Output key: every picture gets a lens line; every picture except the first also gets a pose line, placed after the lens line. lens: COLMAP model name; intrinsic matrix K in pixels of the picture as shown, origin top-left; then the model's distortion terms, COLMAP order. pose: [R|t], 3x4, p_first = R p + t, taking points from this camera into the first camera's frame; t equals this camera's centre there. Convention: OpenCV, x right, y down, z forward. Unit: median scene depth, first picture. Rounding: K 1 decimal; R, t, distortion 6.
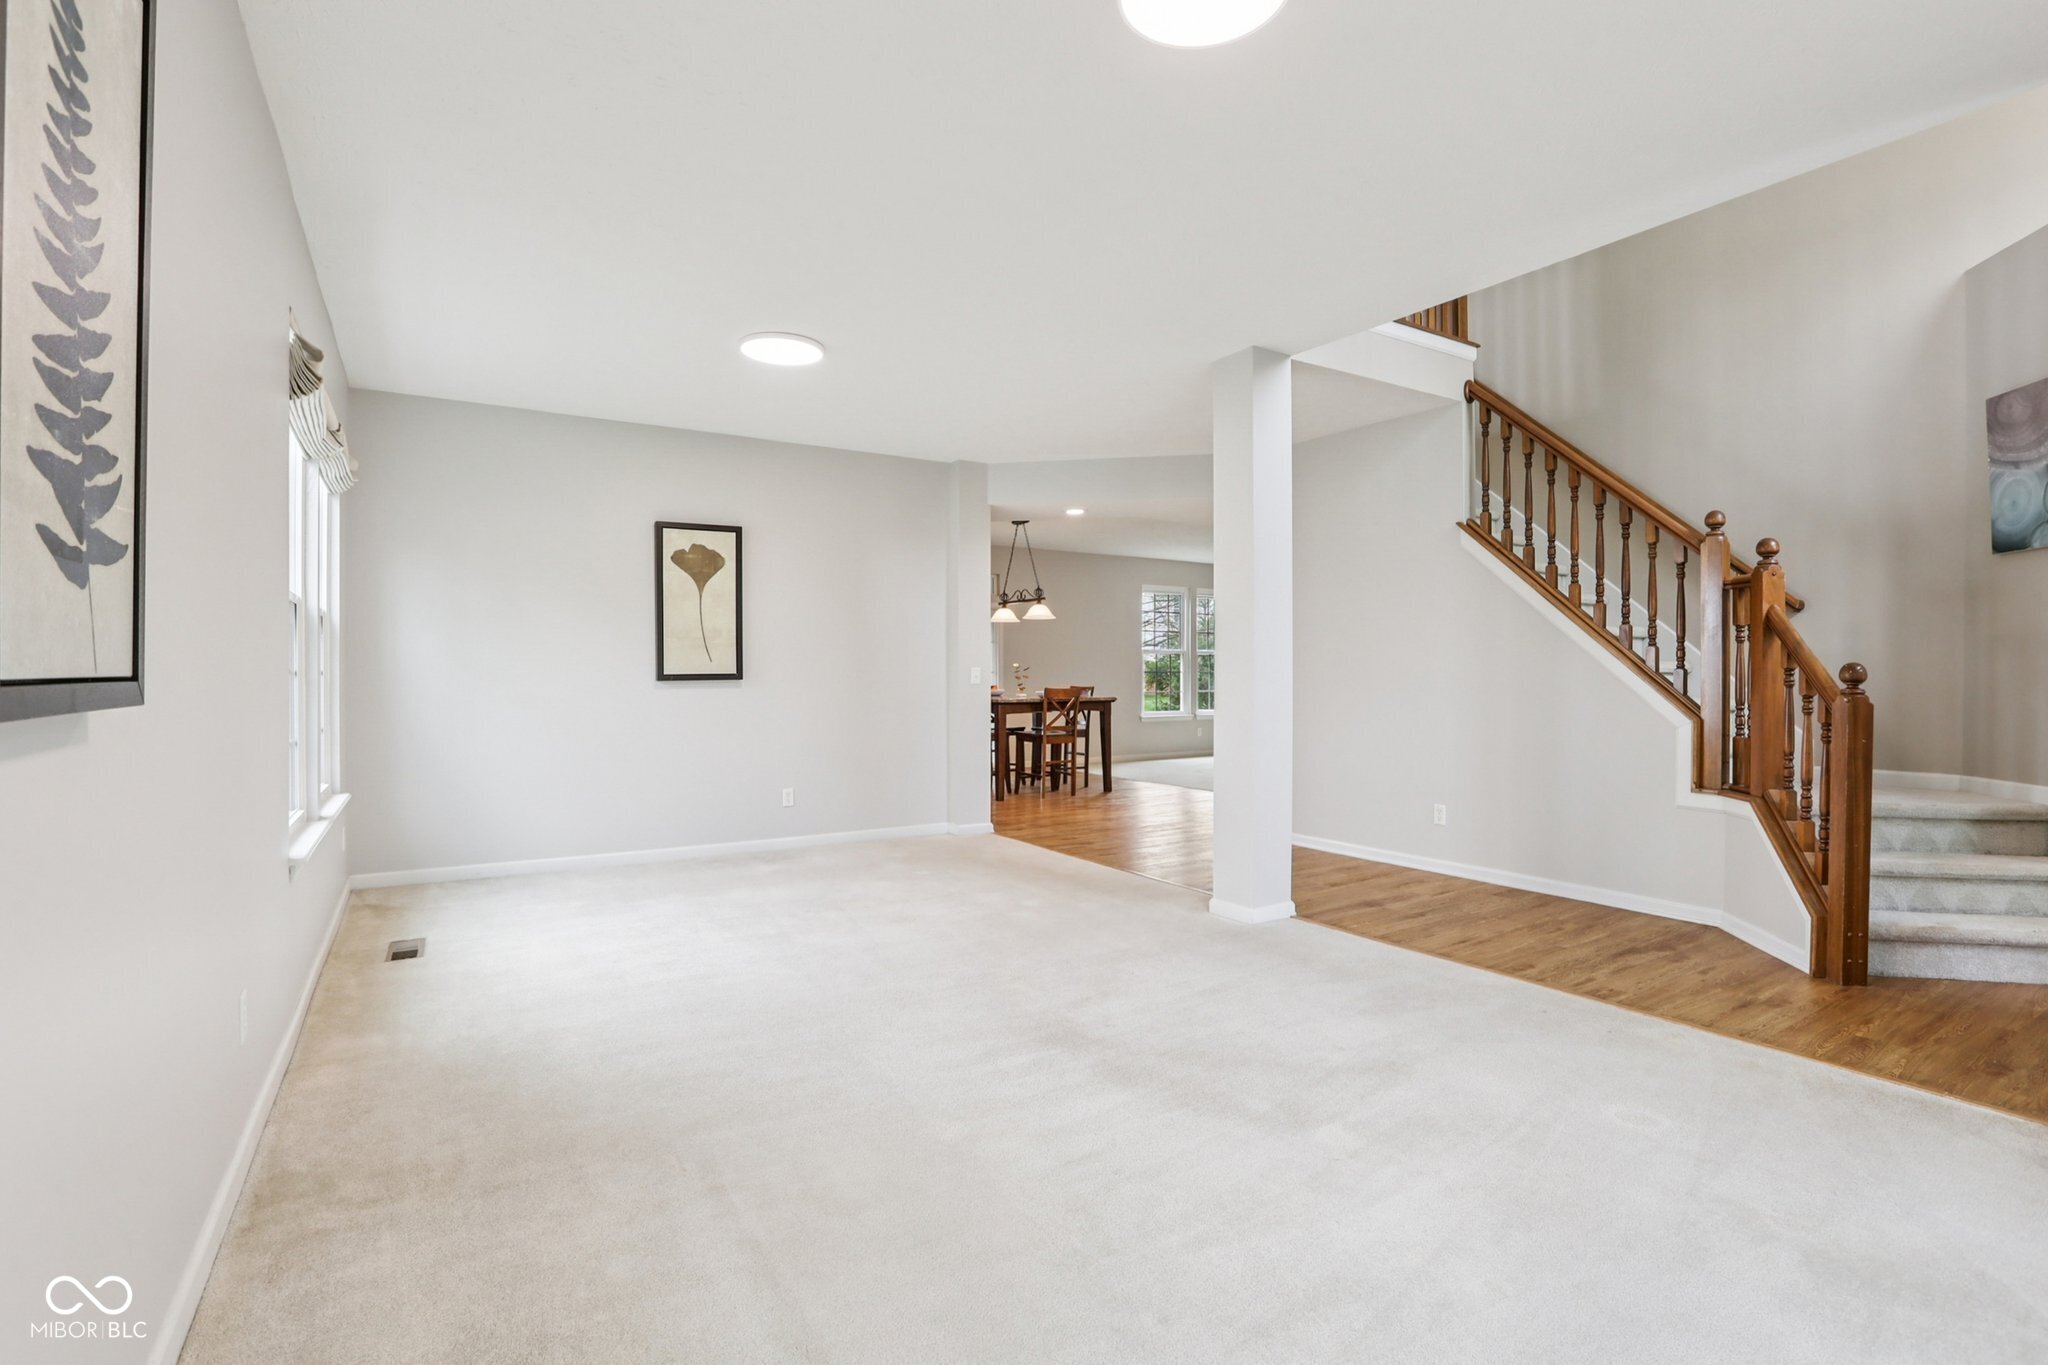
lens RADIAL K [[944.8, 0, 1029.8], [0, 944.8, 687.4], [0, 0, 1]] dist [-0.036757, 0.008753]
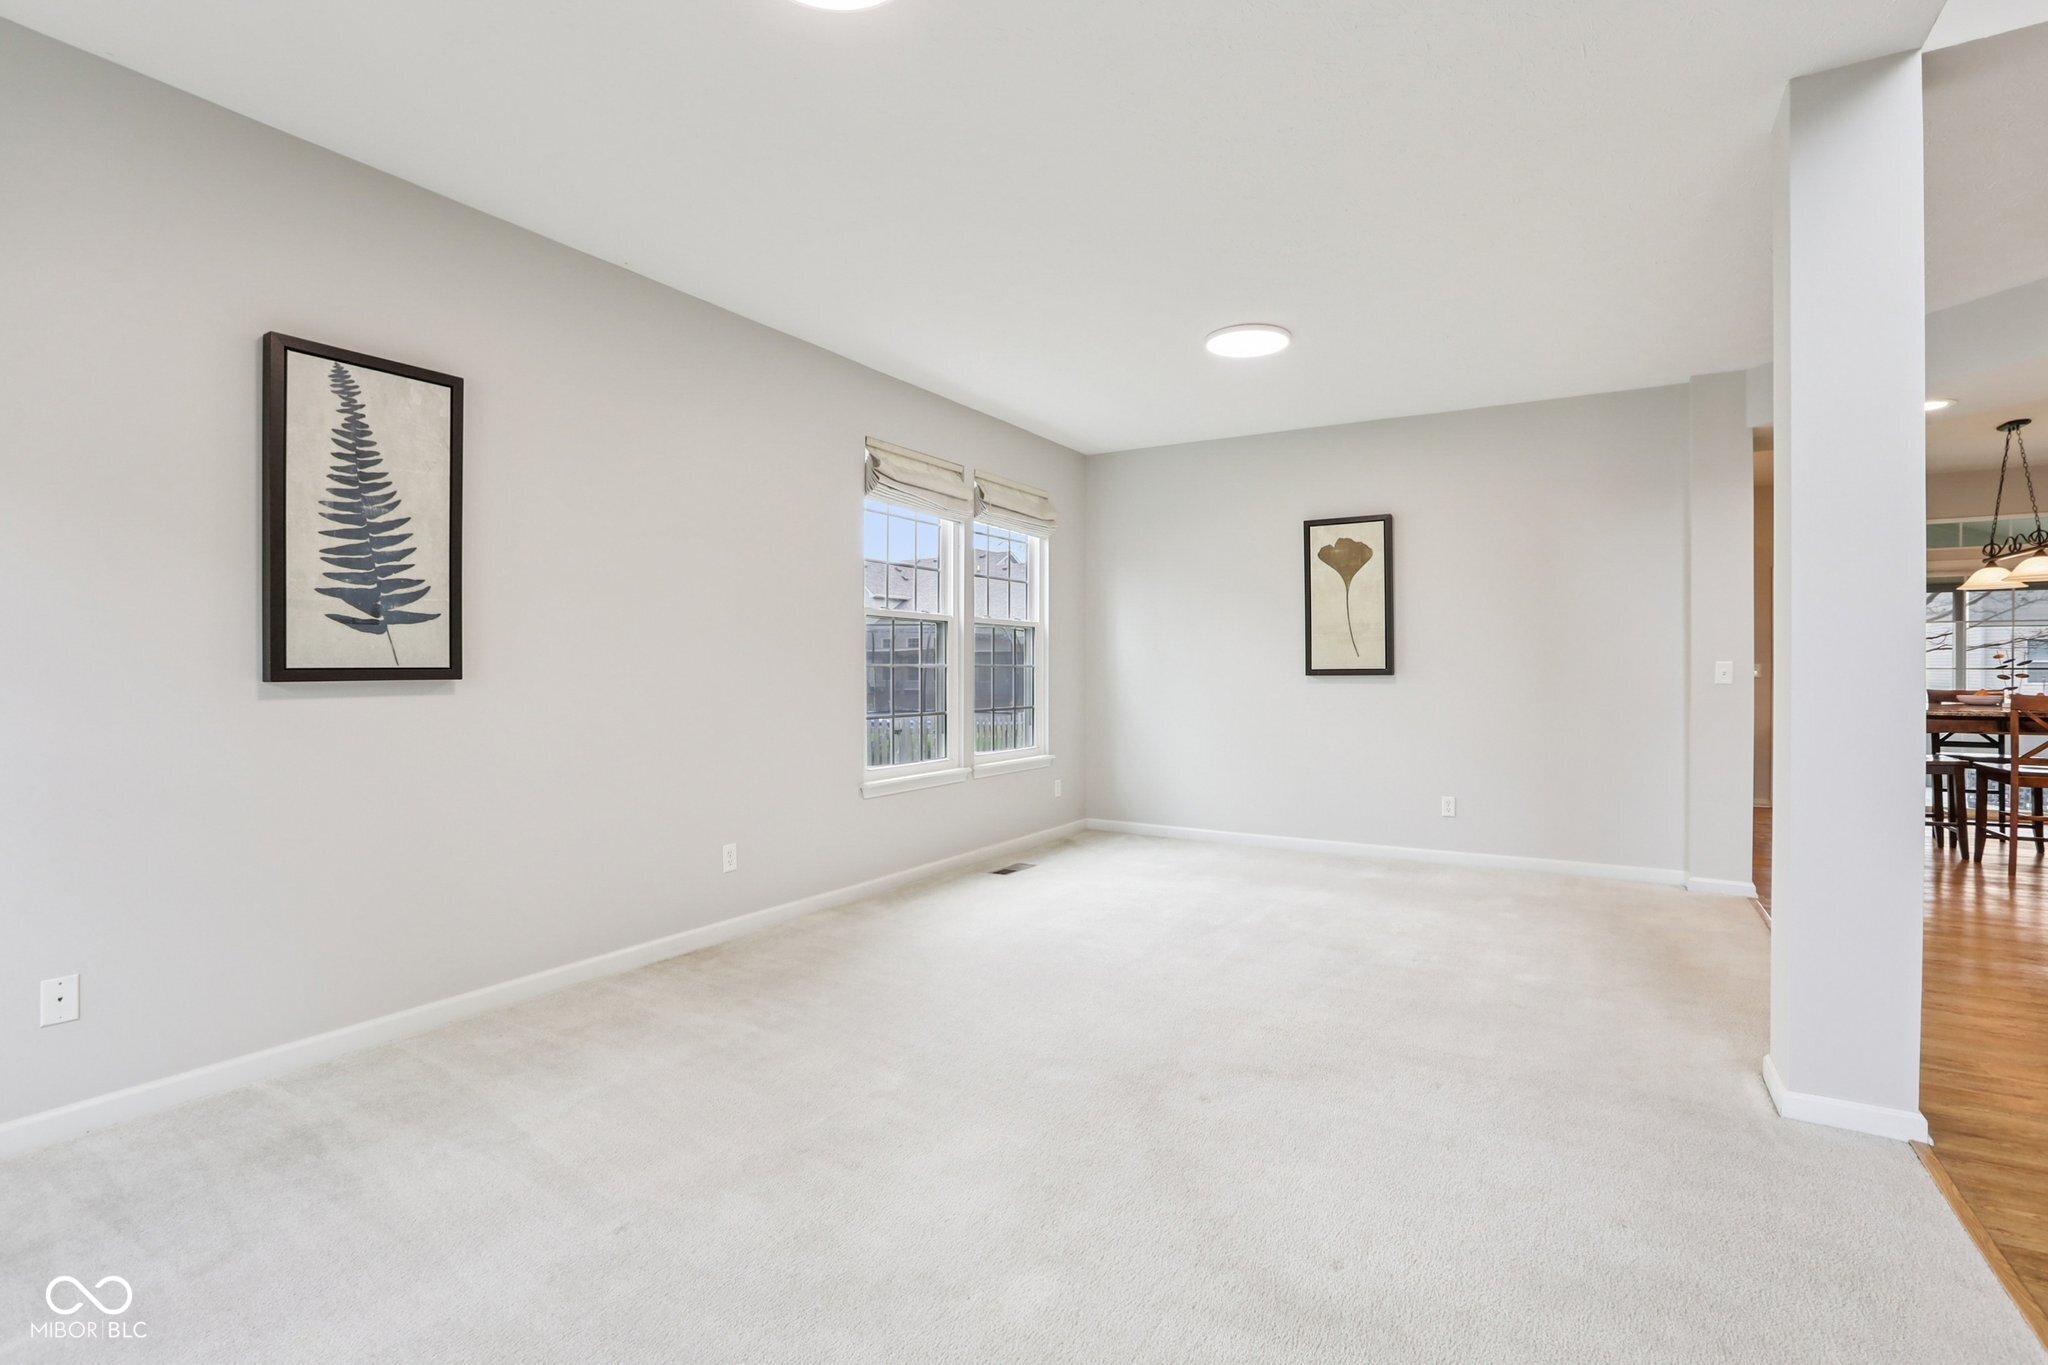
lens RADIAL K [[944.8, 0, 1029.4], [0, 944.8, 675.7], [0, 0, 1]] dist [-0.036757, 0.008753]
pose [[0.447597, 0.010212, -0.894177, 0.388616], [-0.016365, 0.999861, 0.003227, -0.004803], [0.894086, 0.013189, 0.447702, 0.258465]]
